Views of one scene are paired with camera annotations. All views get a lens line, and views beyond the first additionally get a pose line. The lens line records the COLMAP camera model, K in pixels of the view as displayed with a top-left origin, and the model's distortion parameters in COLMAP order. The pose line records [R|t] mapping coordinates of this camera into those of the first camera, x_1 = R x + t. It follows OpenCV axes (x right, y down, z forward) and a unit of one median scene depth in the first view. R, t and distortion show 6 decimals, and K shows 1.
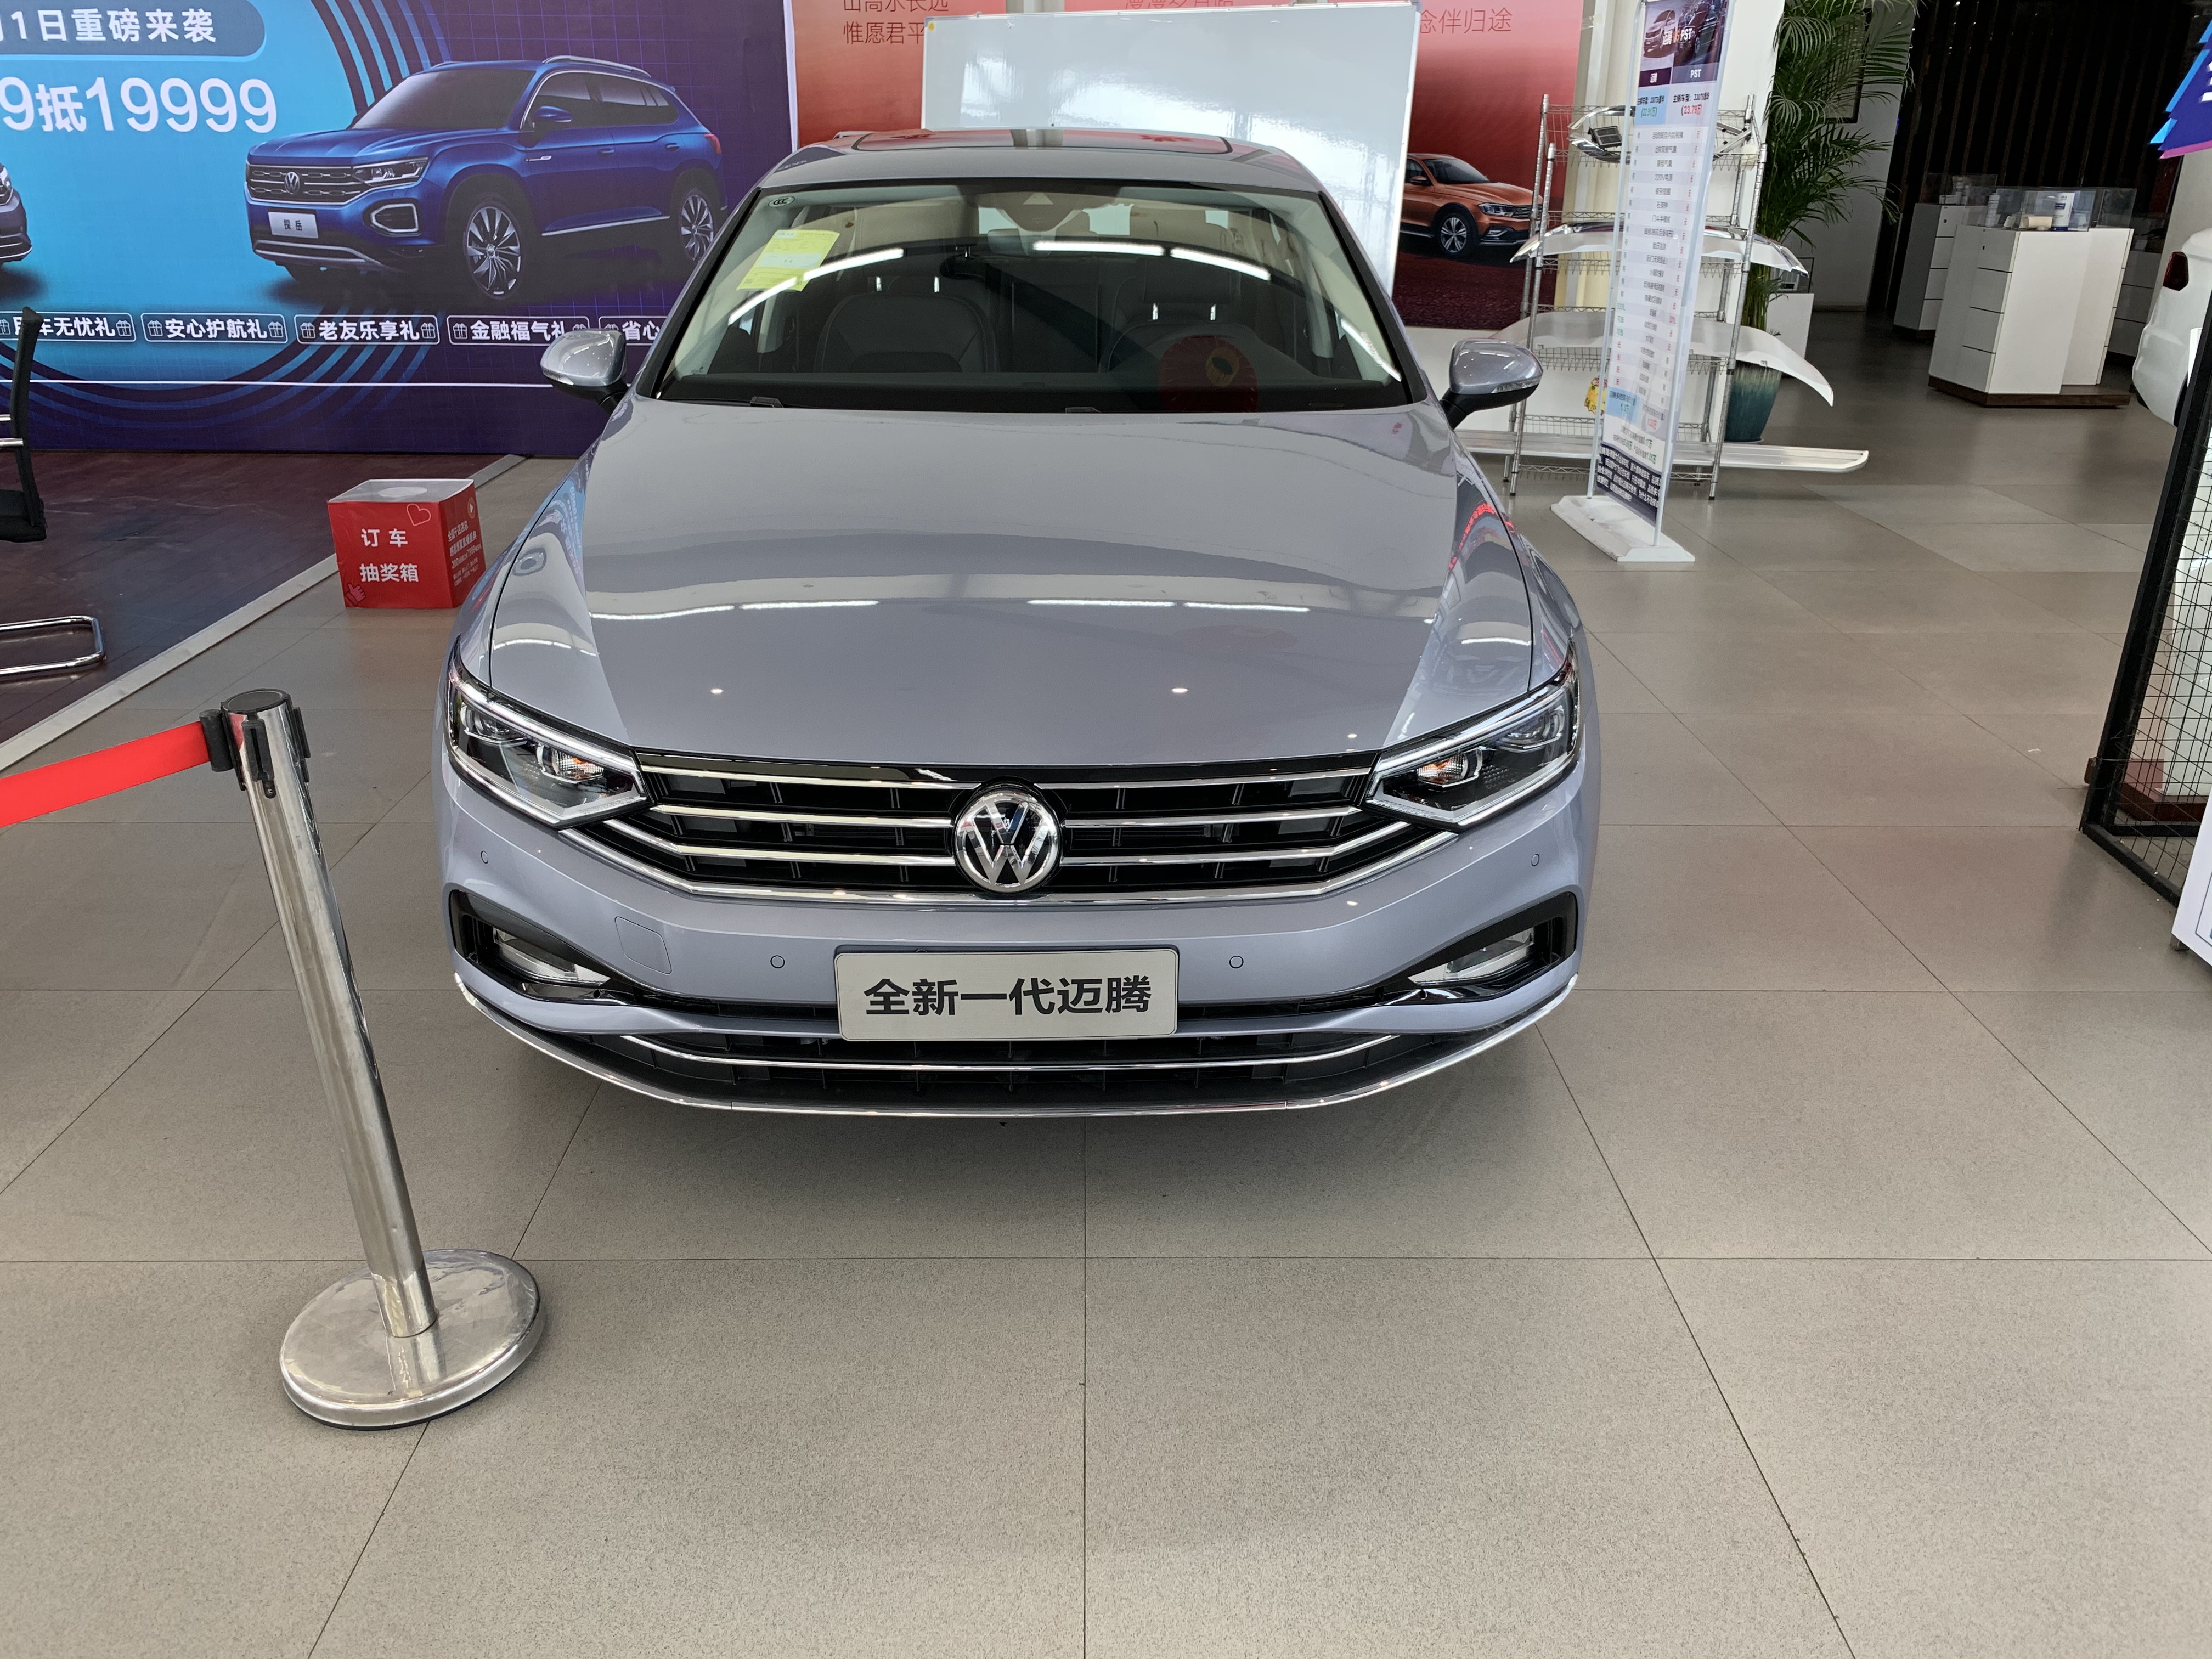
lens RADIAL K [[1672.1, 0, 1116.4], [0, 1672.1, 829.6], [0, 0, 1]] dist [0.021504, -0.009207]
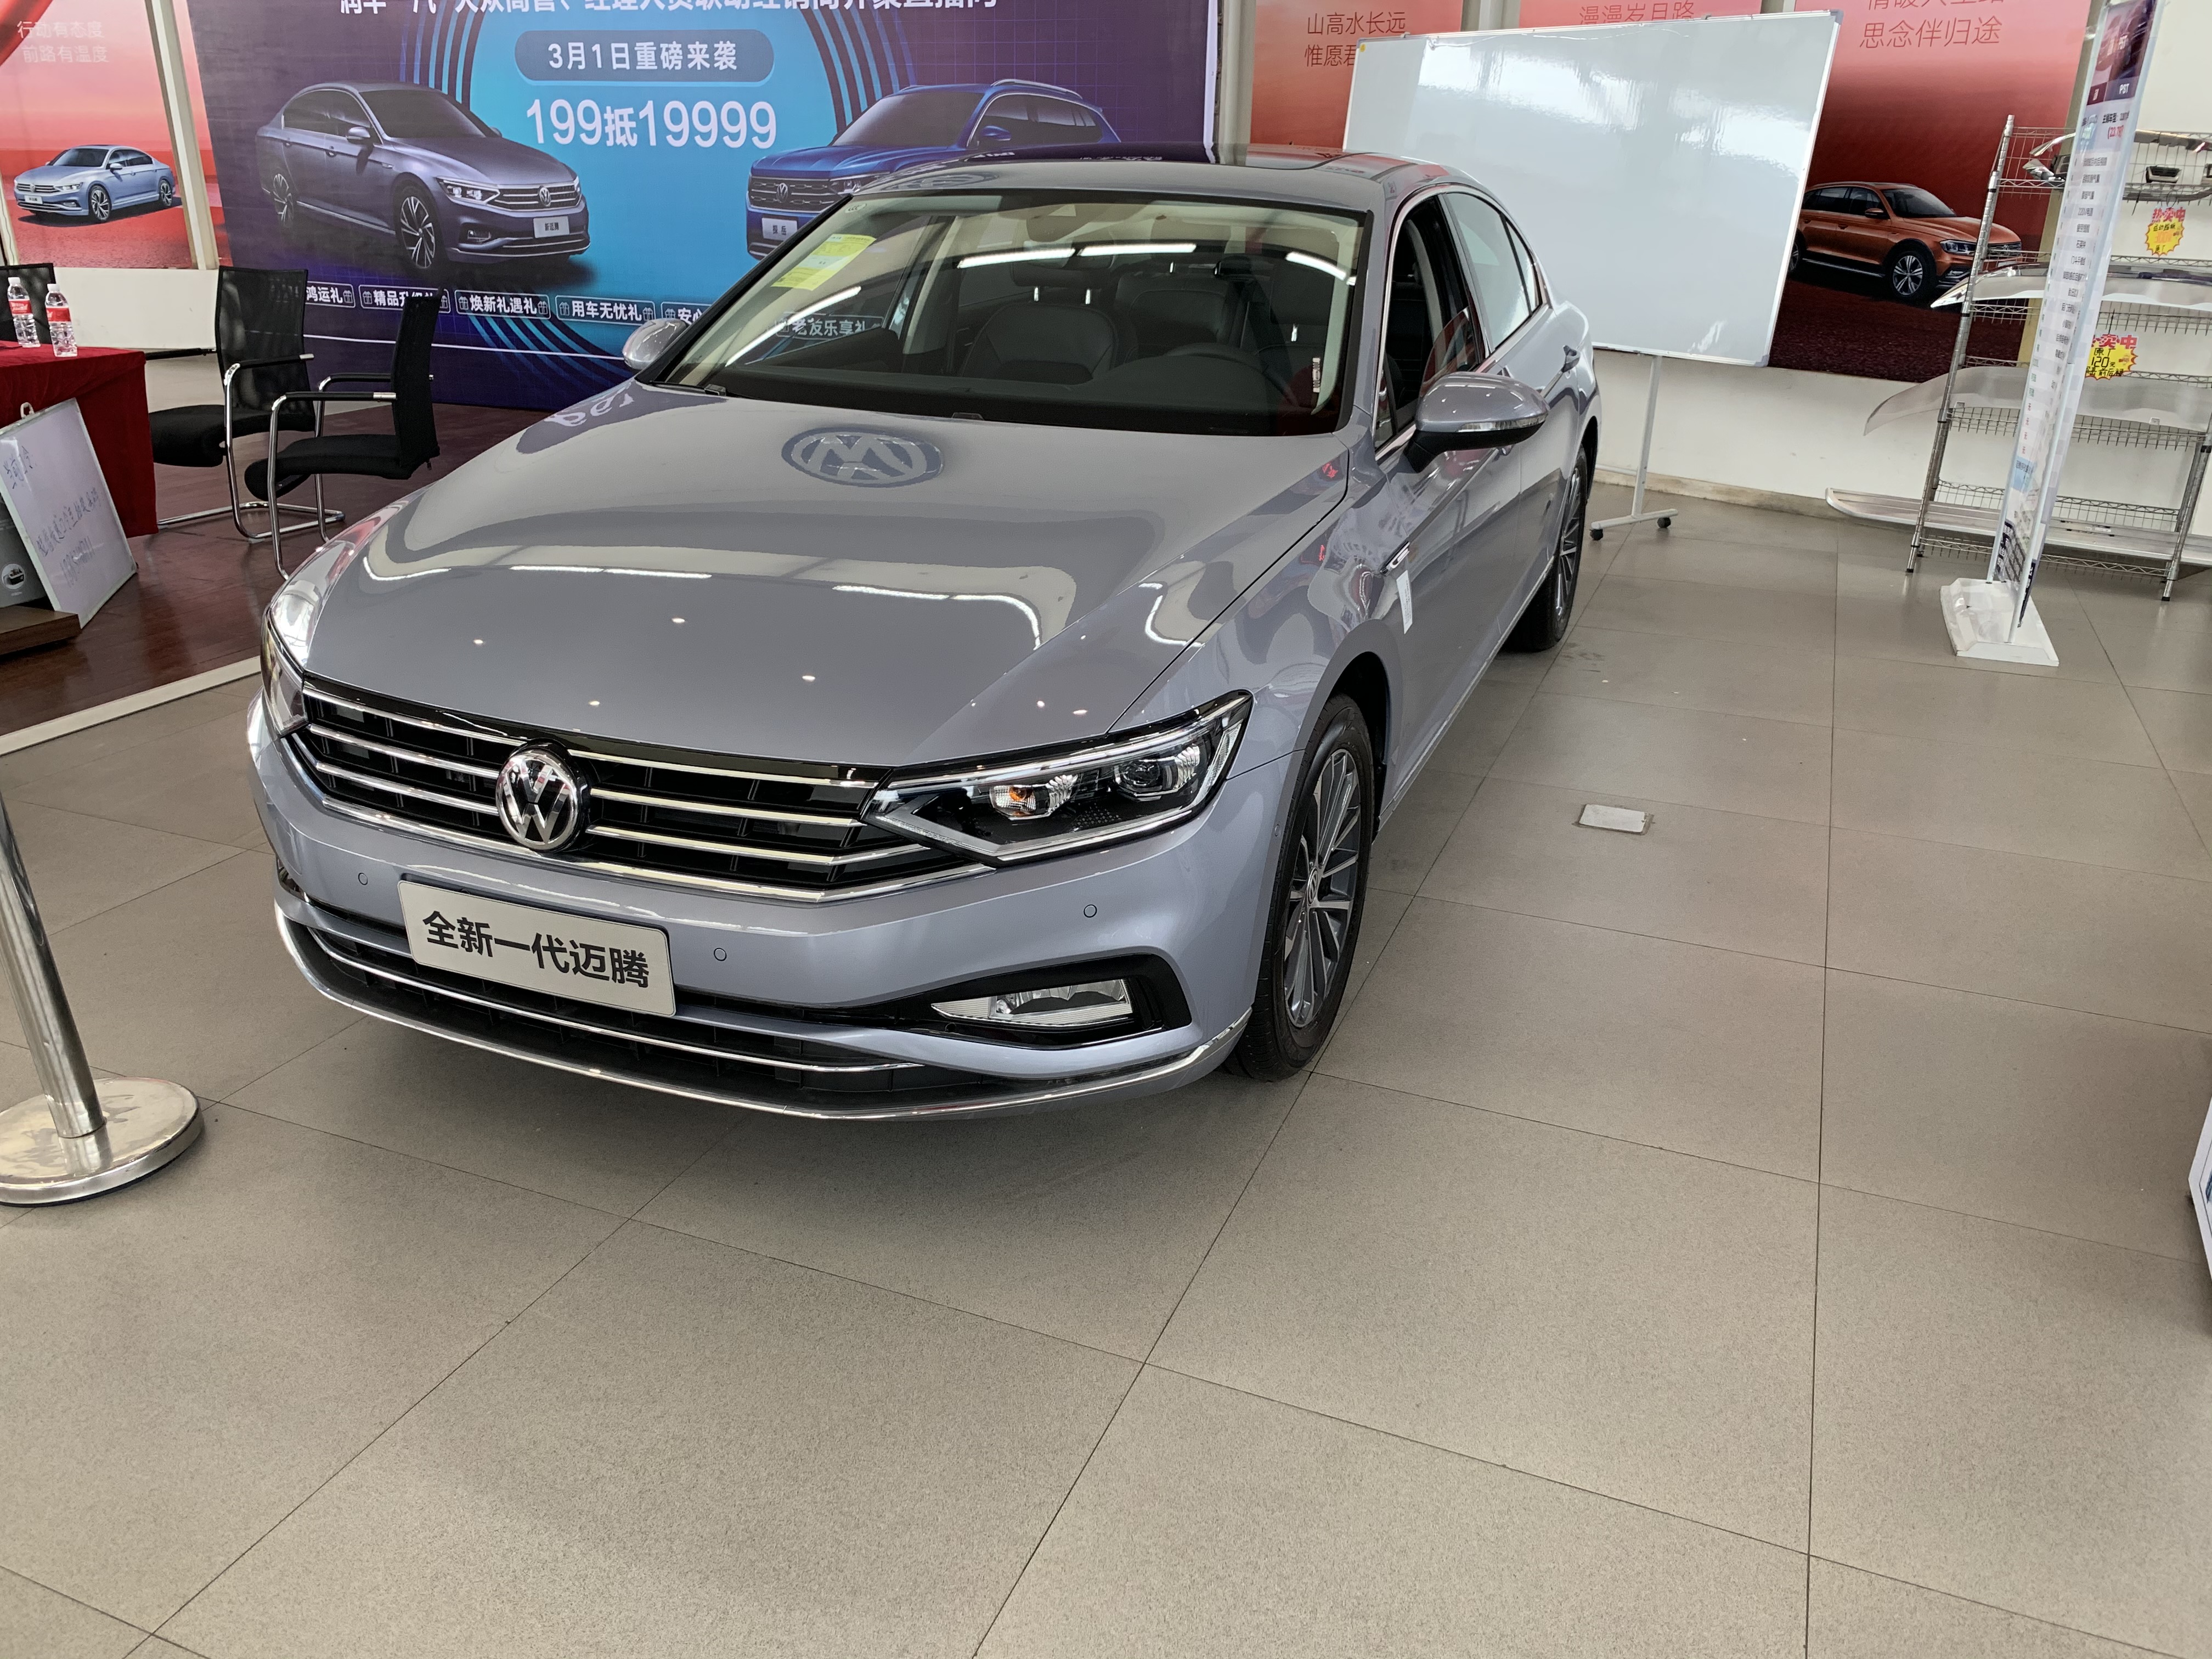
lens RADIAL K [[1672.1, 0, 1117.5], [0, 1672.1, 831.0], [0, 0, 1]] dist [0.021504, -0.009207]
pose [[0.923509, 0.154029, -0.351291, 0.193954], [-0.159078, 0.987158, 0.014635, -0.014238], [0.349034, 0.042367, 0.936152, 0.044295]]
